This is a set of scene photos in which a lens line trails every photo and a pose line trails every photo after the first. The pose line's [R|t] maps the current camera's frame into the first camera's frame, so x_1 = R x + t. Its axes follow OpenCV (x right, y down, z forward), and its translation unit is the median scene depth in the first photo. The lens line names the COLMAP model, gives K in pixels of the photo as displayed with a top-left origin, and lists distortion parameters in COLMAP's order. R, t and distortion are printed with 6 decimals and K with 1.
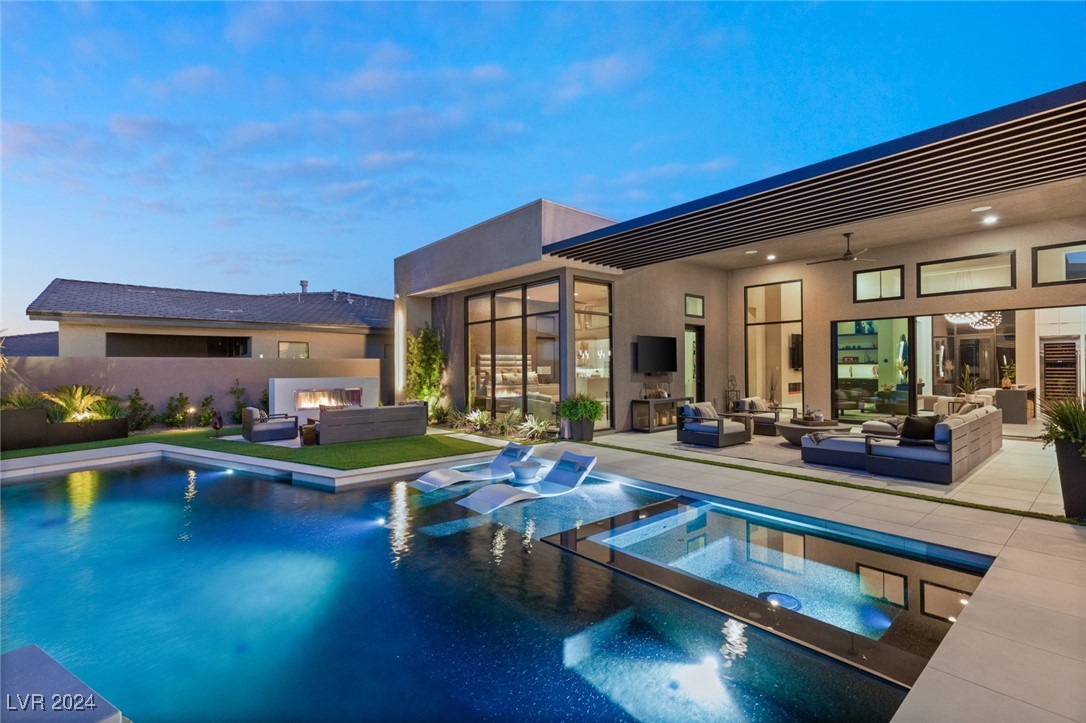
lens RADIAL K [[494.5, 0, 543.0], [0, 494.5, 361.5], [0, 0, 1]] dist [0.018410, -0.000090]
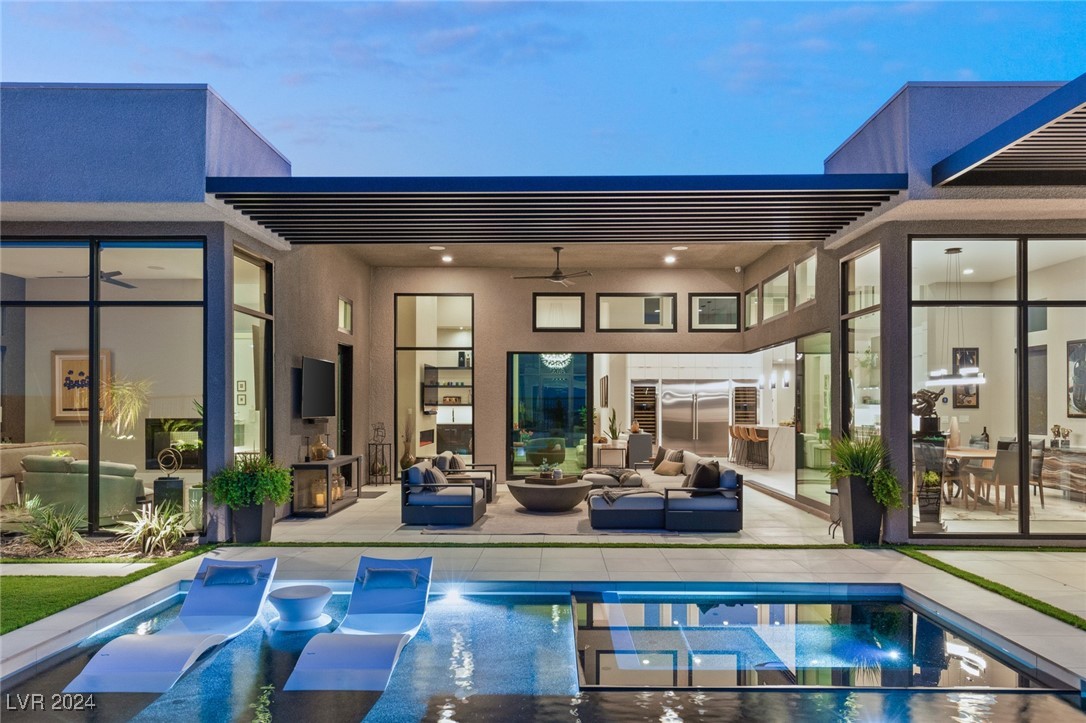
lens RADIAL K [[766.0, 0, 544.5], [0, 766.0, 399.8], [0, 0, 1]] dist [0.034982, 0.000327]
pose [[0.661529, 0.012720, 0.749811, -0.318361], [-0.013142, 0.999899, -0.005368, 0.001018], [-0.749804, -0.006303, 0.661630, 0.166351]]
